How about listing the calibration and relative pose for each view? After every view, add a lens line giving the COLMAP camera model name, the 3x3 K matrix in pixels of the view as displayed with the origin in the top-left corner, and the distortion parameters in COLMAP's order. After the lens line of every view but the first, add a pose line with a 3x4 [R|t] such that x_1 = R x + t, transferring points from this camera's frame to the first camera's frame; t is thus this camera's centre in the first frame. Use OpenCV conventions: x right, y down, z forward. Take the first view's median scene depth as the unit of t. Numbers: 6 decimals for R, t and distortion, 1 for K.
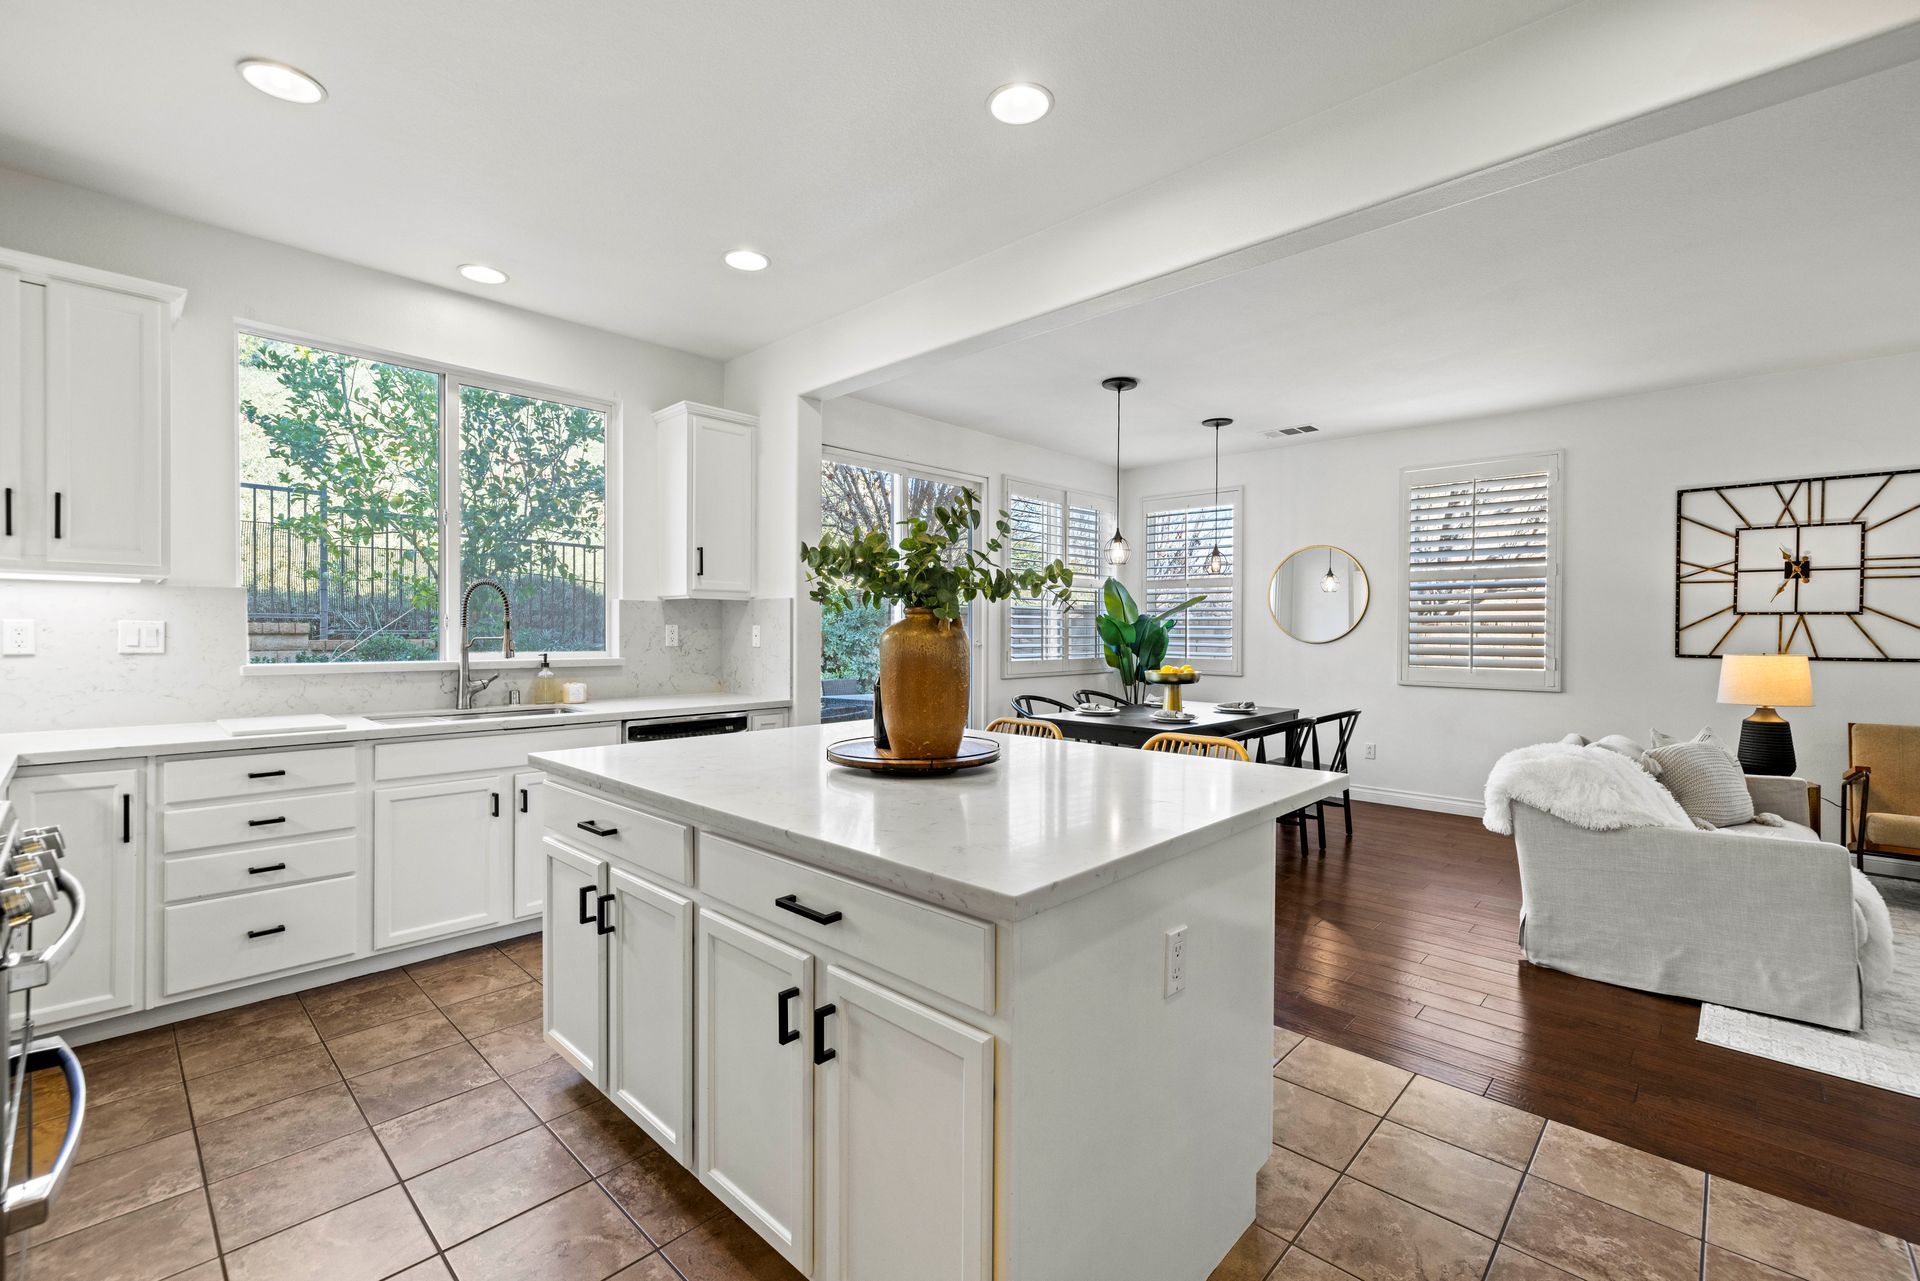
lens RADIAL K [[826.8, 0, 938.2], [0, 826.8, 641.4], [0, 0, 1]] dist [-0.002119, 0.001589]
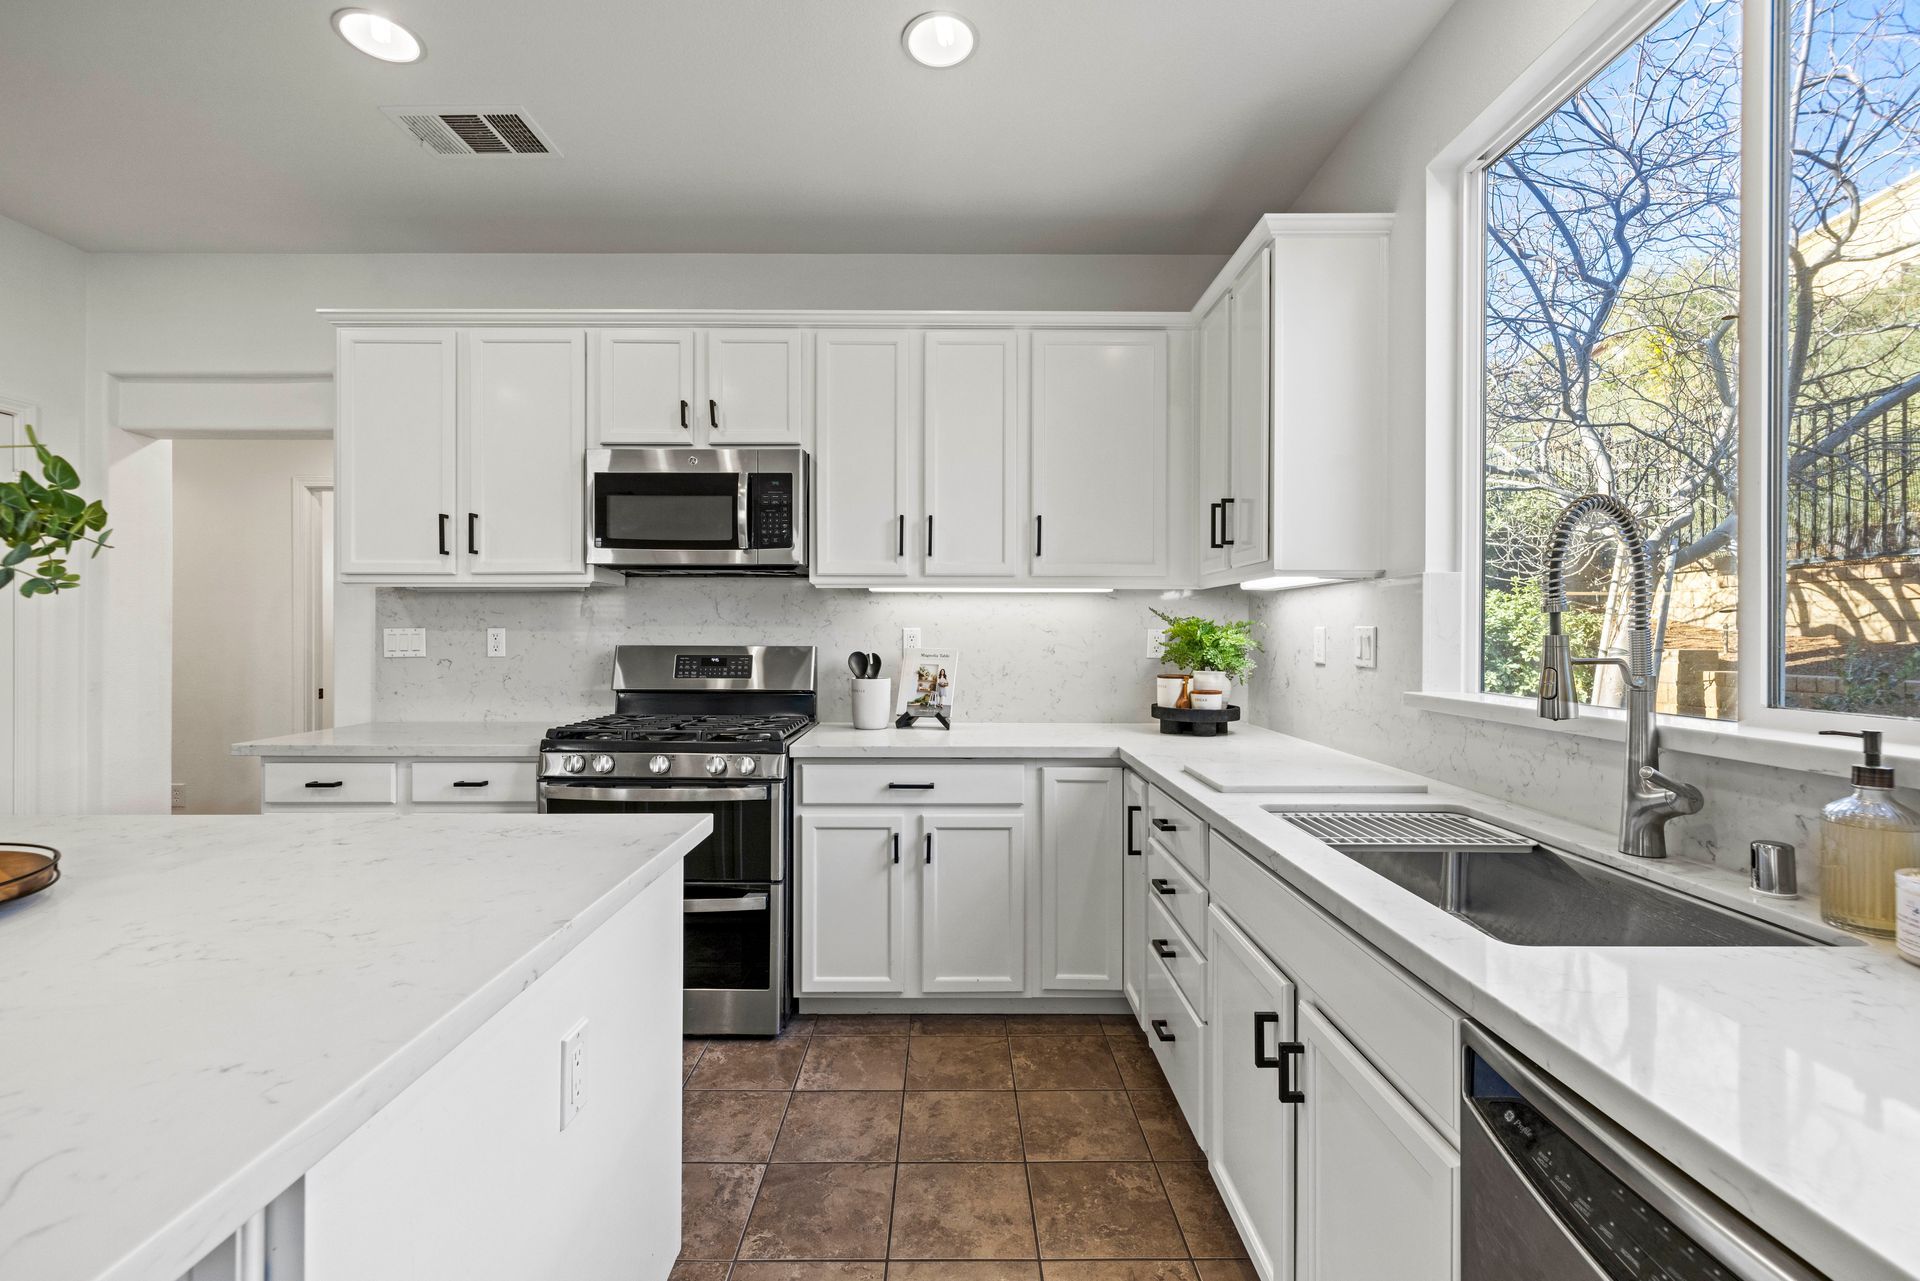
lens RADIAL K [[826.8, 0, 950.6], [0, 826.8, 638.5], [0, 0, 1]] dist [-0.002119, 0.001589]
pose [[-0.712278, -0.002026, -0.701895, -0.076269], [-0.013262, 0.999856, 0.010572, -0.010307], [0.701772, 0.016838, -0.712202, 0.797871]]
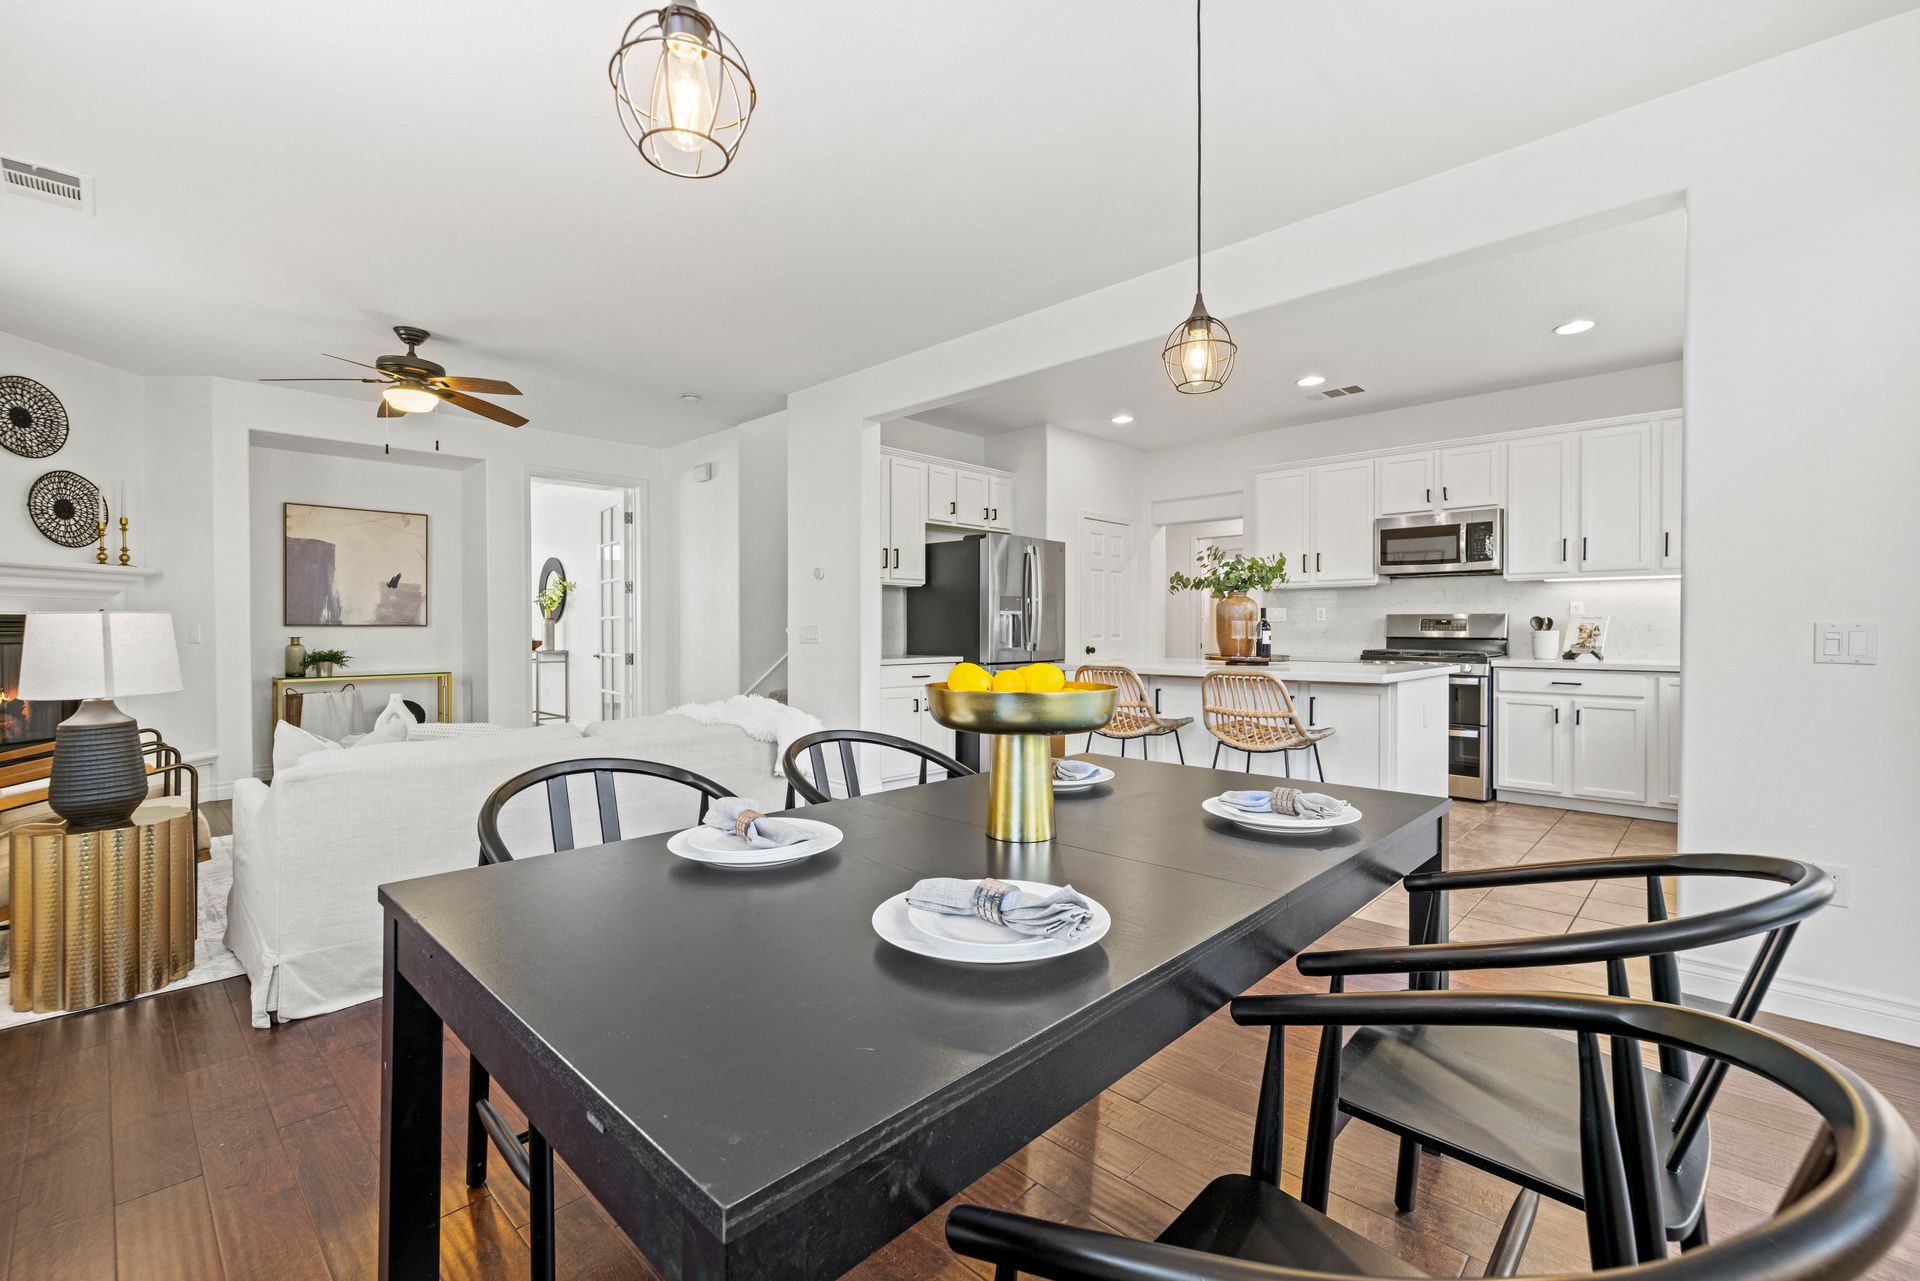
lens RADIAL K [[826.8, 0, 952.8], [0, 826.8, 629.9], [0, 0, 1]] dist [-0.002119, 0.001589]
pose [[-0.999938, -0.004532, -0.010212, 0.347114], [-0.004675, 0.999891, 0.014025, 0.015340], [0.010147, 0.014072, -0.999849, 1.431495]]
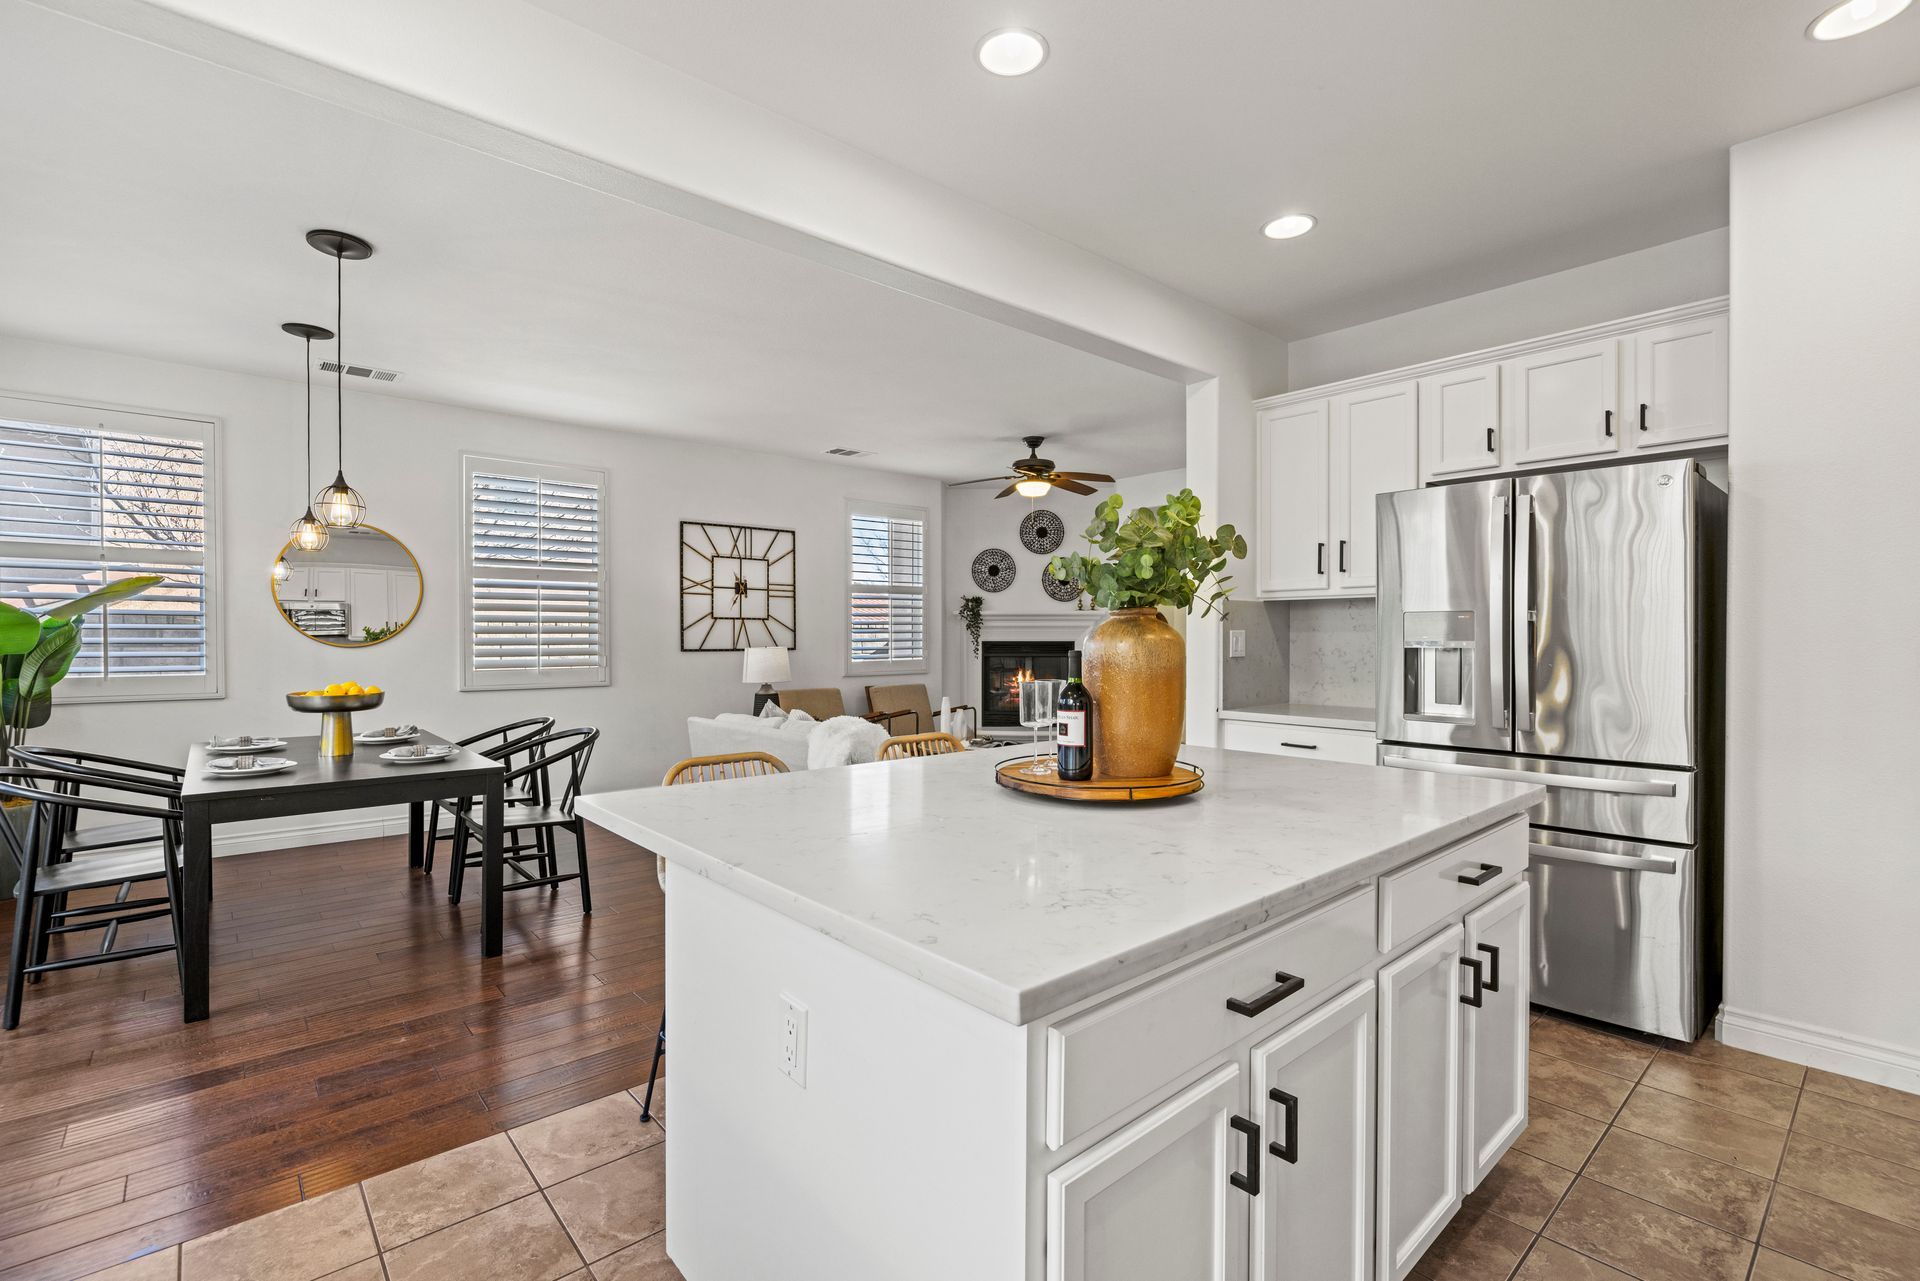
lens RADIAL K [[854.4, 0, 945.9], [0, 854.4, 639.2], [0, 0, 1]] dist [-0.001965, 0.000052]
pose [[0.089617, -0.012118, 0.995903, -0.398257], [0.011577, 0.999871, 0.011124, -0.010358], [-0.995909, 0.010533, 0.089746, 0.494264]]
